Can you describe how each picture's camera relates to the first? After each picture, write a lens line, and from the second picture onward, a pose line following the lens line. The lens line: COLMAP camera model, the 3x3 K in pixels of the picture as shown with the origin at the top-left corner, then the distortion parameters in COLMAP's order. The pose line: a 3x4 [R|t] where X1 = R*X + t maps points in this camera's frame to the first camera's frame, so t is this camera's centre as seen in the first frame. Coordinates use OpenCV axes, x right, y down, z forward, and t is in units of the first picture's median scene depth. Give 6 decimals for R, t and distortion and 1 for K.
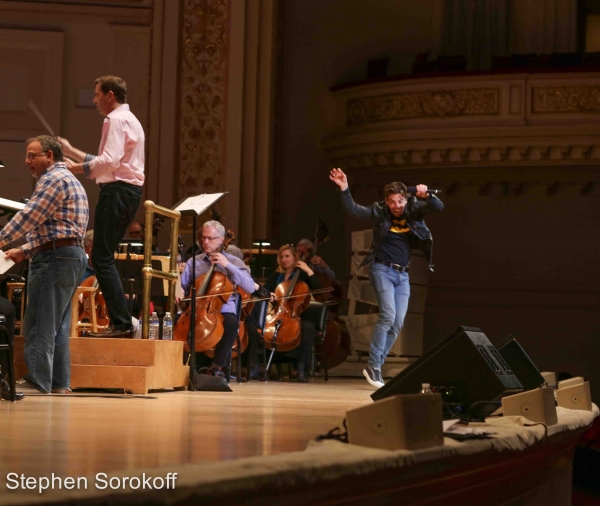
lens RADIAL K [[1700.4, 0, 300.0], [0, 1700.4, 253.0], [0, 0, 1]] dist [-0.097970, -0.684873]
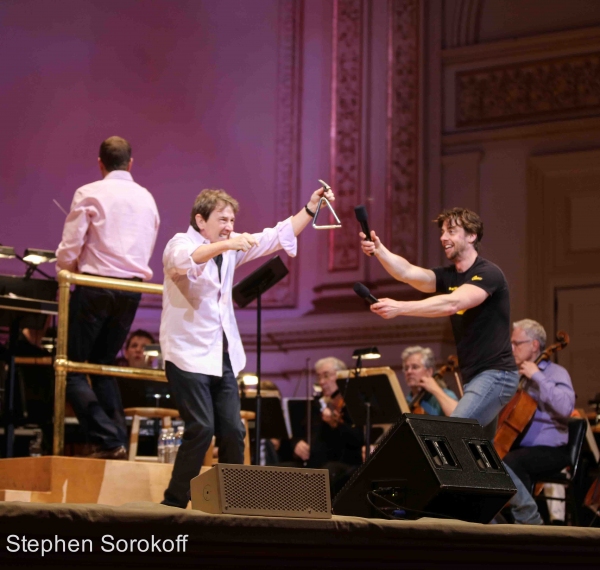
lens RADIAL K [[1876.1, 0, 349.9], [0, 1876.1, 285.9], [0, 0, 1]] dist [-0.234624, 1.923147]
pose [[0.724867, -0.119108, -0.678514, 0.435388], [0.039262, 0.990482, -0.131927, 0.068202], [0.687770, 0.068990, 0.722643, 0.378314]]
